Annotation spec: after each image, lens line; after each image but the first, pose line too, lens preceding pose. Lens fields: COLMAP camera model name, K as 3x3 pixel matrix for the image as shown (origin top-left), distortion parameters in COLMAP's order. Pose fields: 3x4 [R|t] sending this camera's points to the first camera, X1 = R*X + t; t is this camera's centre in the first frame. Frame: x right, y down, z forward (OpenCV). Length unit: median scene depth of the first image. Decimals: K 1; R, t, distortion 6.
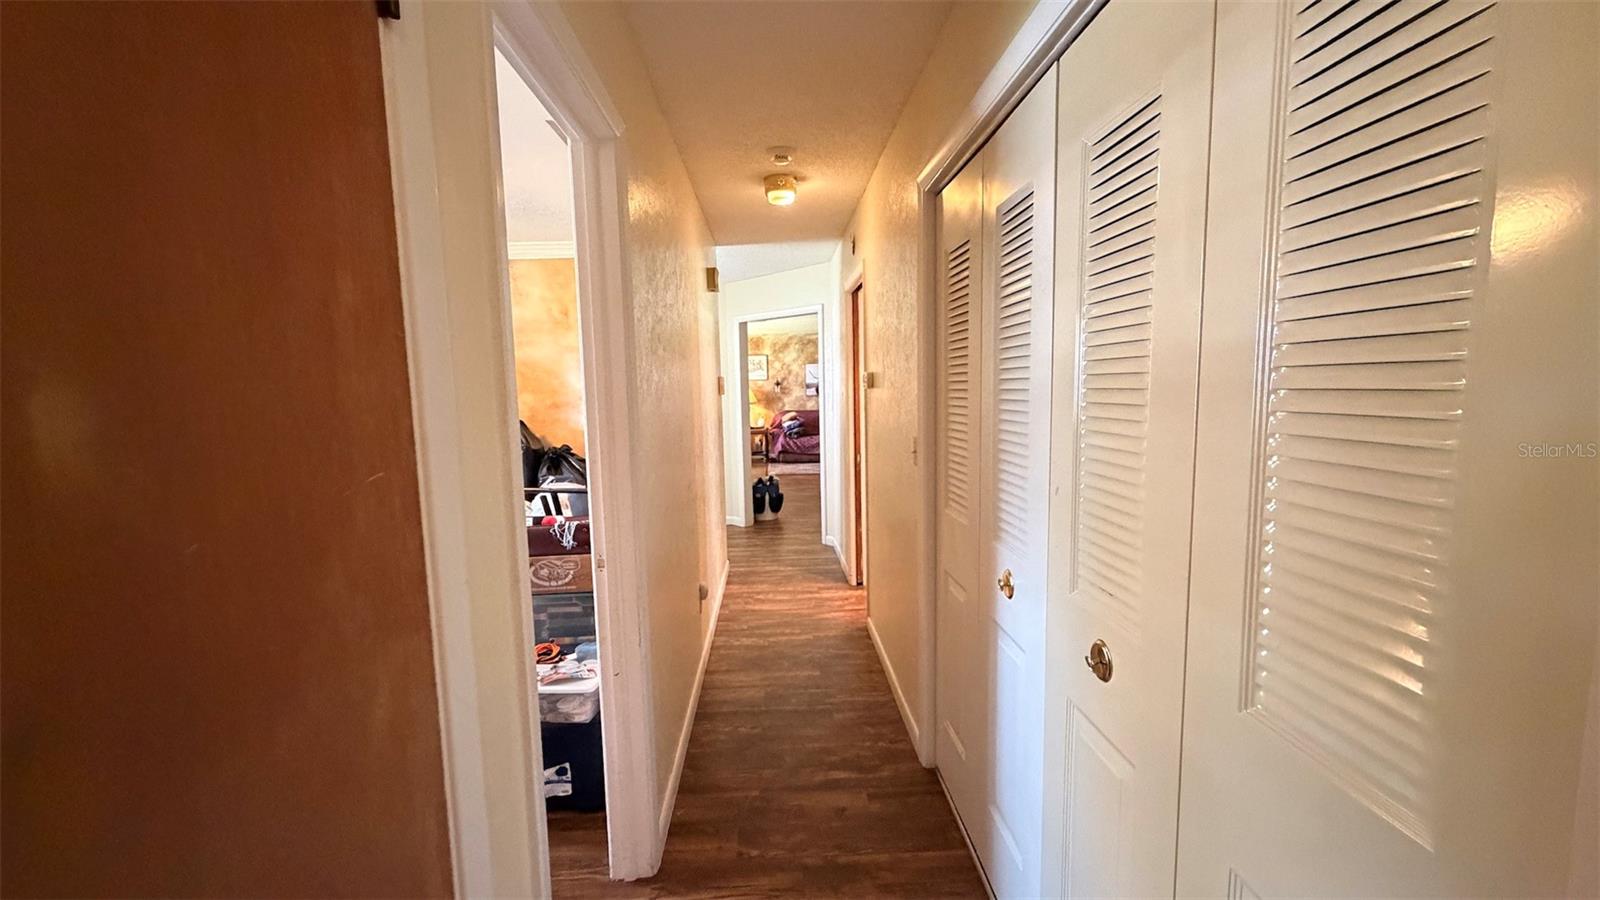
lens RADIAL K [[639.9, 0, 795.6], [0, 639.9, 451.9], [0, 0, 1]] dist [0.001075, 0.000100]
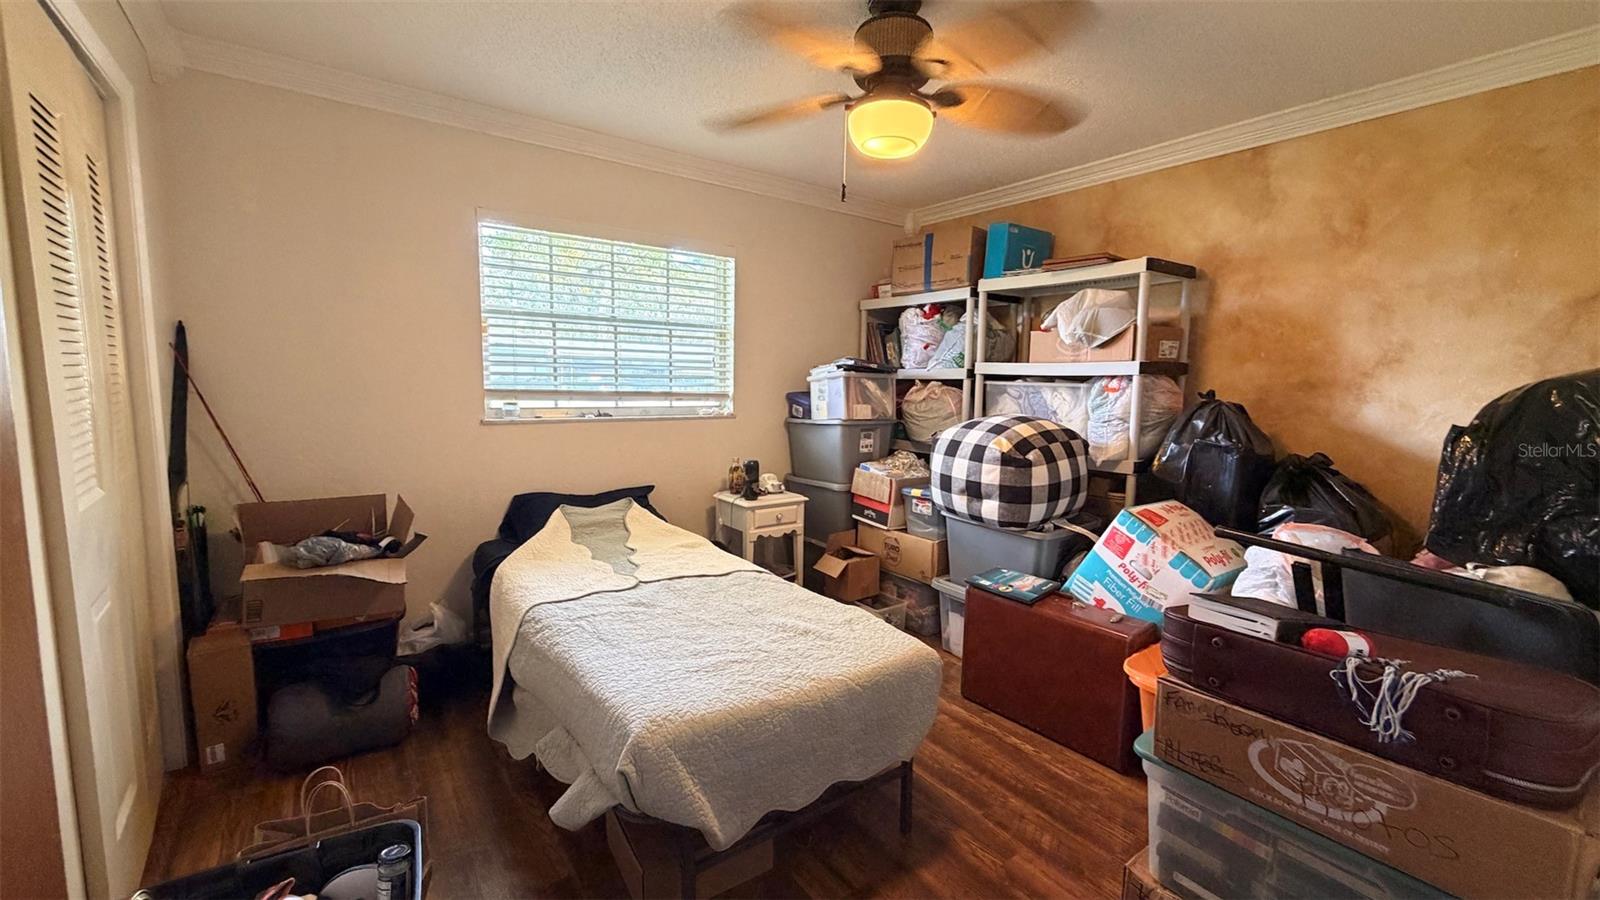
lens RADIAL K [[639.9, 0, 795.6], [0, 639.9, 451.9], [0, 0, 1]] dist [0.001075, 0.000100]
pose [[0.558655, 0.130969, -0.818994, -0.165811], [-0.118740, 0.989911, 0.077306, -0.001463], [0.820856, 0.054060, 0.568570, 0.316942]]
